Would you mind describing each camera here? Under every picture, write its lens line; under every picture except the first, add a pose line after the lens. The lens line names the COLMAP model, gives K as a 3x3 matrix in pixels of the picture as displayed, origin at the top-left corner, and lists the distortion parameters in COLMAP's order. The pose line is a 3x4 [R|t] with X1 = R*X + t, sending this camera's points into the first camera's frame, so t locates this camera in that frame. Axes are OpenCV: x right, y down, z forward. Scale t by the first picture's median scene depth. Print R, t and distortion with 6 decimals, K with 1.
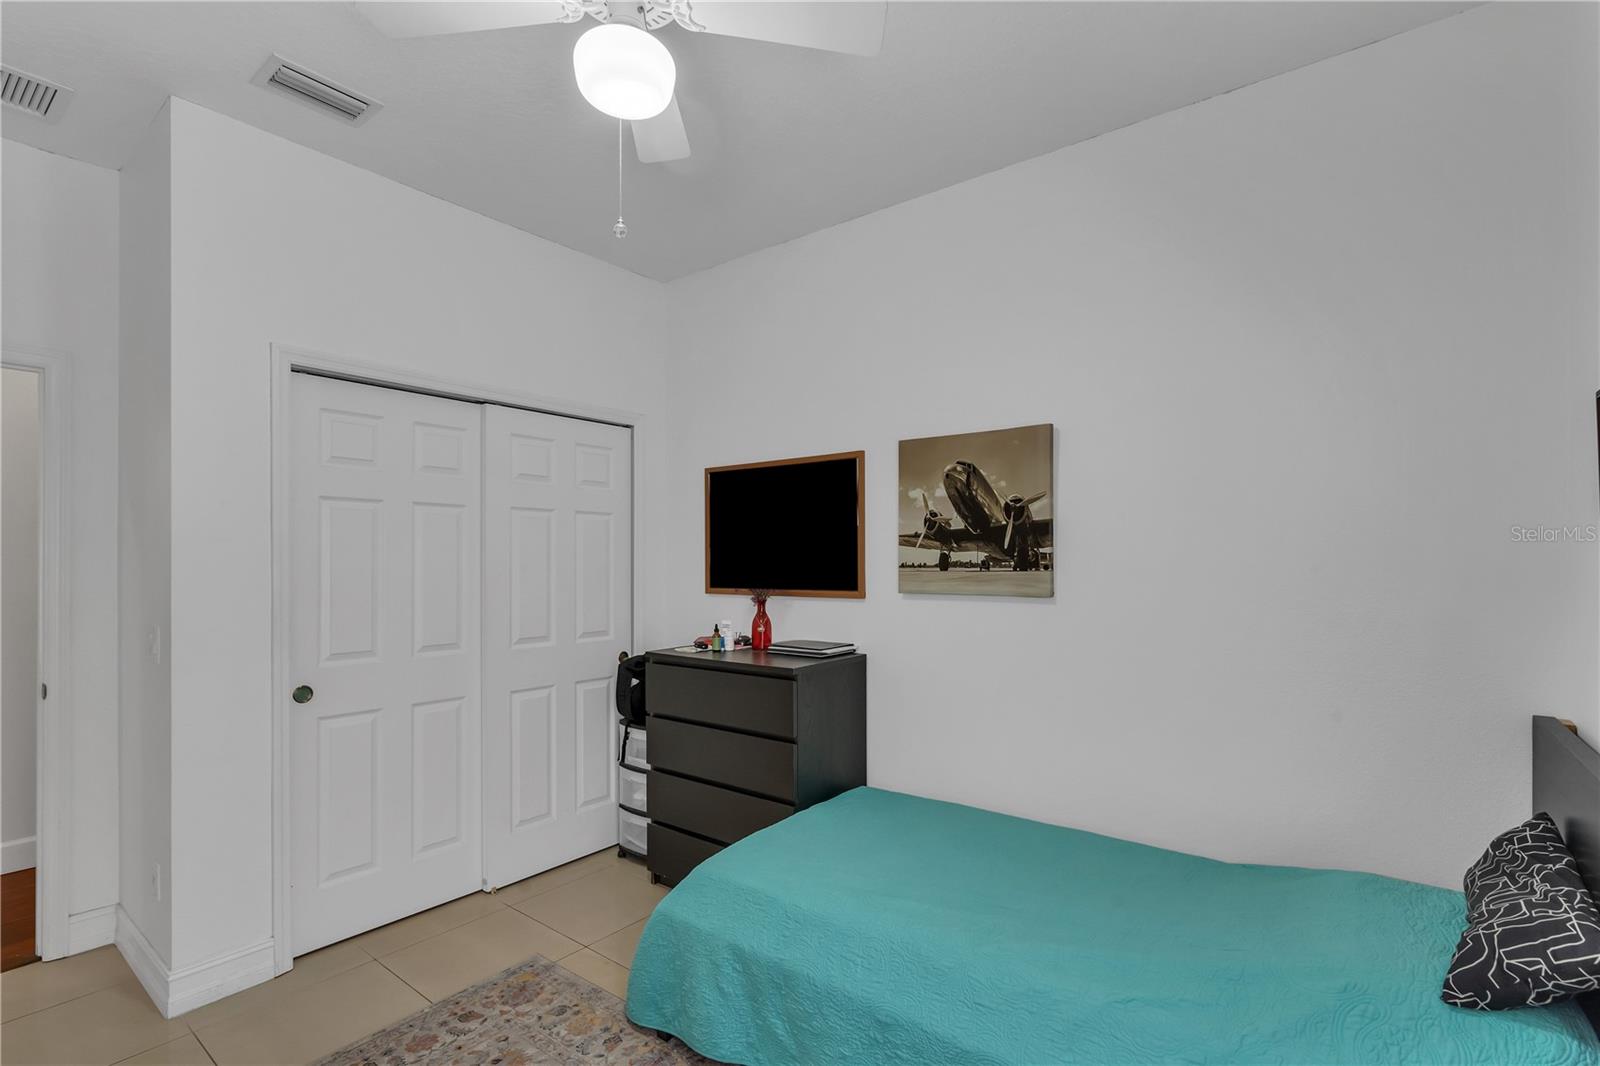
lens RADIAL K [[736.2, 0, 787.6], [0, 736.2, 558.0], [0, 0, 1]] dist [0.001186, 0.000203]
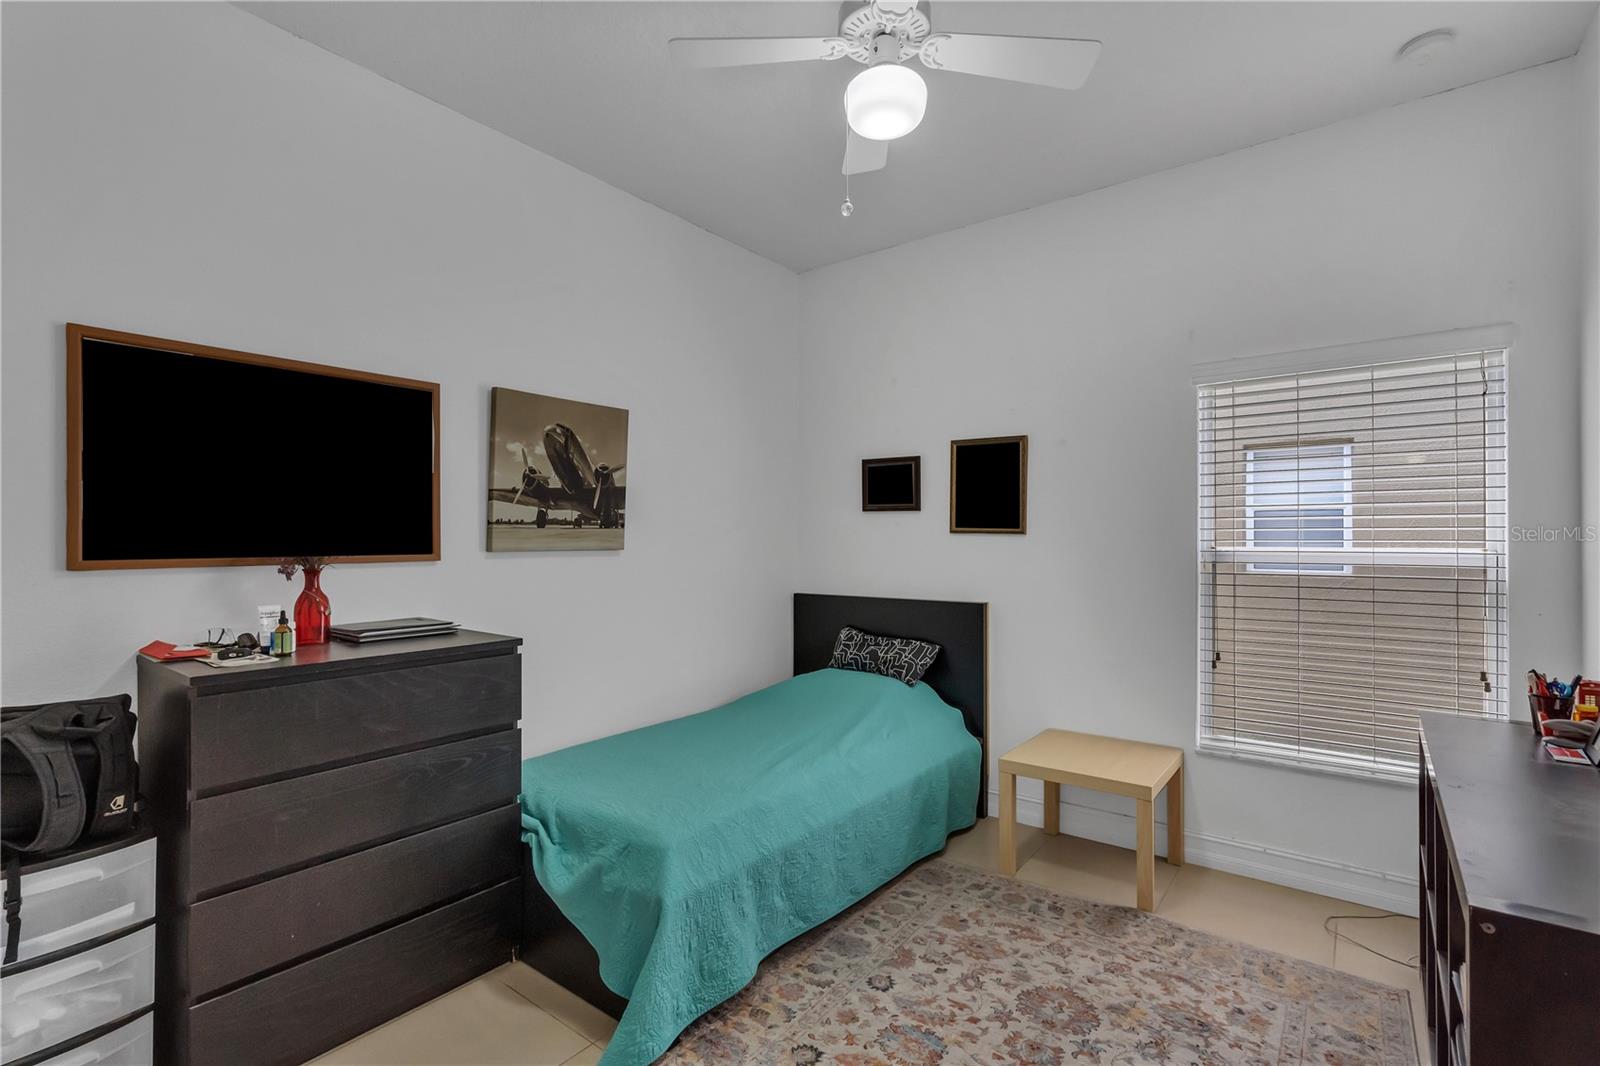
lens RADIAL K [[736.2, 0, 800.3], [0, 736.2, 534.1], [0, 0, 1]] dist [0.001186, 0.000203]
pose [[-0.002760, 0.011911, 0.999925, -0.812215], [0.000626, 0.999929, -0.011910, 0.038724], [-0.999996, 0.000593, -0.002767, 0.652093]]
